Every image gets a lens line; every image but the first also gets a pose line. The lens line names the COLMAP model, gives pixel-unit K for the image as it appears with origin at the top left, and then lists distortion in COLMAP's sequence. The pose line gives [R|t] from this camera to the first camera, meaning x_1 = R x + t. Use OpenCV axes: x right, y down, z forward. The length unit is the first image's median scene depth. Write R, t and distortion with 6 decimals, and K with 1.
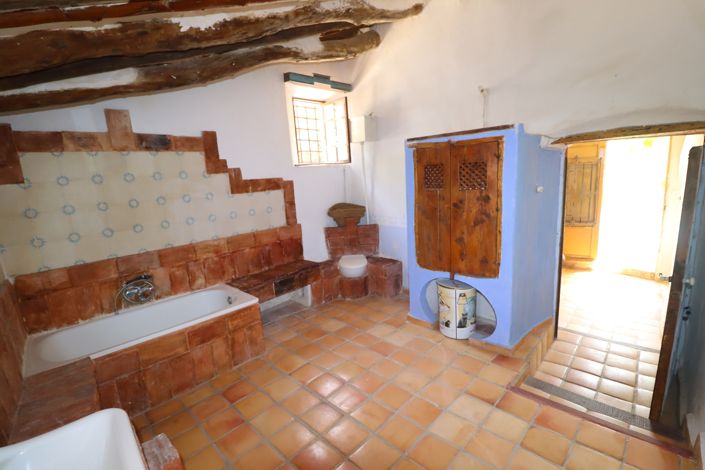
lens RADIAL K [[327.9, 0, 353.7], [0, 327.9, 235.5], [0, 0, 1]] dist [-0.000911, -0.008029]
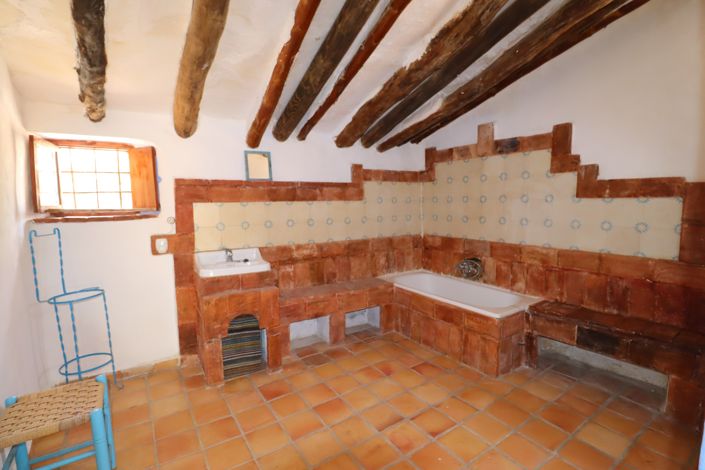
lens RADIAL K [[327.9, 0, 353.6], [0, 327.9, 234.9], [0, 0, 1]] dist [-0.000911, -0.008029]
pose [[-0.195147, 0.162489, -0.967220, 0.561167], [-0.165165, 0.966652, 0.195717, -0.115342], [0.966767, 0.197944, -0.161802, 0.679334]]
